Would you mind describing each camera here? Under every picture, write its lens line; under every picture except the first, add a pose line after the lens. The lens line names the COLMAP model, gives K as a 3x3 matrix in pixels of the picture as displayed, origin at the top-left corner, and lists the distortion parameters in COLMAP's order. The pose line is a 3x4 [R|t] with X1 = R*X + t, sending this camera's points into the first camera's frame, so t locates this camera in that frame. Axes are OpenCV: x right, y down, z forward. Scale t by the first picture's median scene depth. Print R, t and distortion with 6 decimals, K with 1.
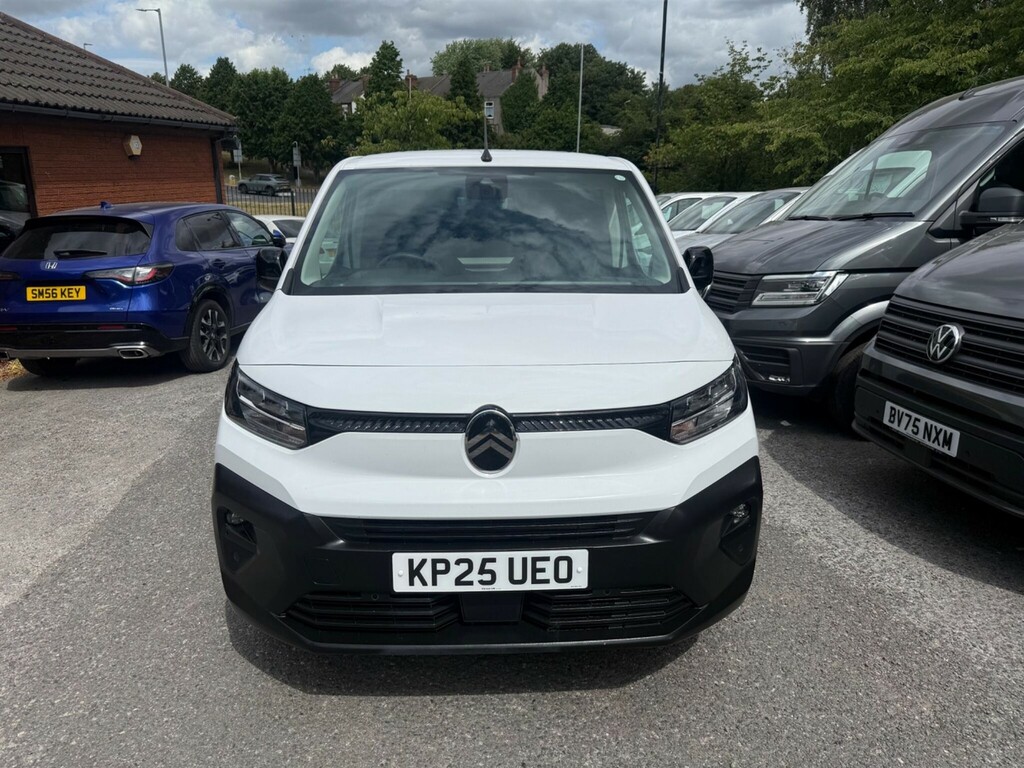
lens RADIAL K [[800.8, 0, 514.1], [0, 800.8, 409.6], [0, 0, 1]] dist [0.009999, -0.029846]
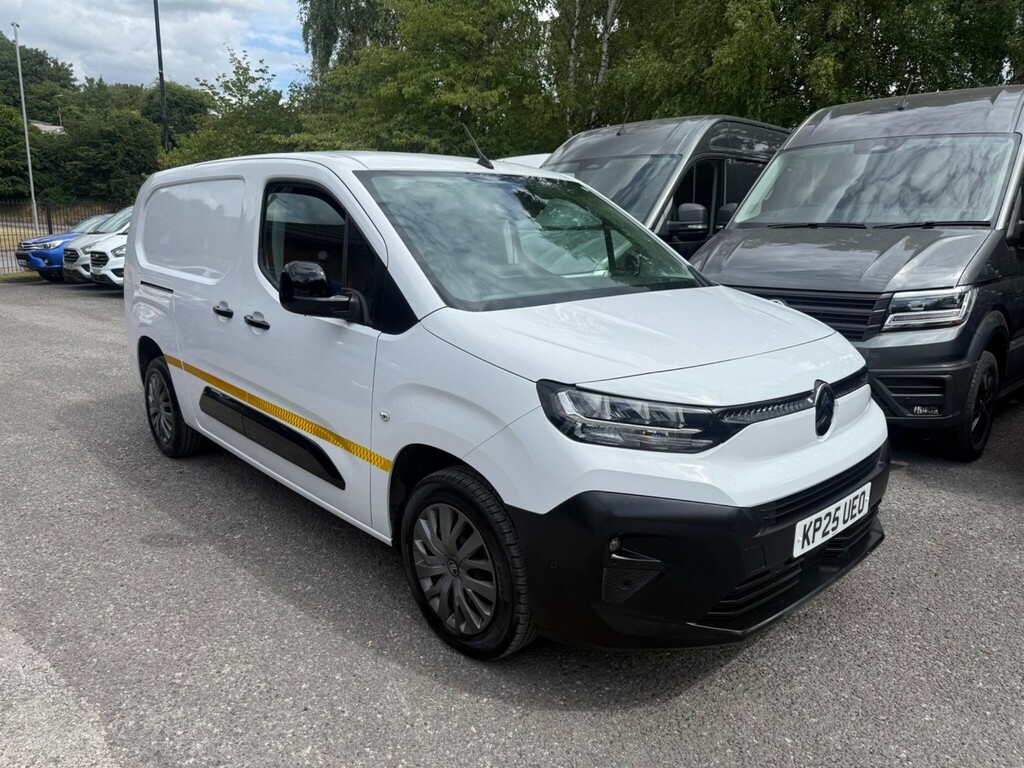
lens RADIAL K [[814.6, 0, 512.0], [0, 814.6, 384.0], [0, 0, 1]] dist [0.009897, 0.001510]
pose [[0.740769, -0.131973, 0.658669, -0.170887], [0.161280, 0.986774, 0.016330, -0.013992], [-0.652112, 0.094133, 0.752256, 0.055112]]
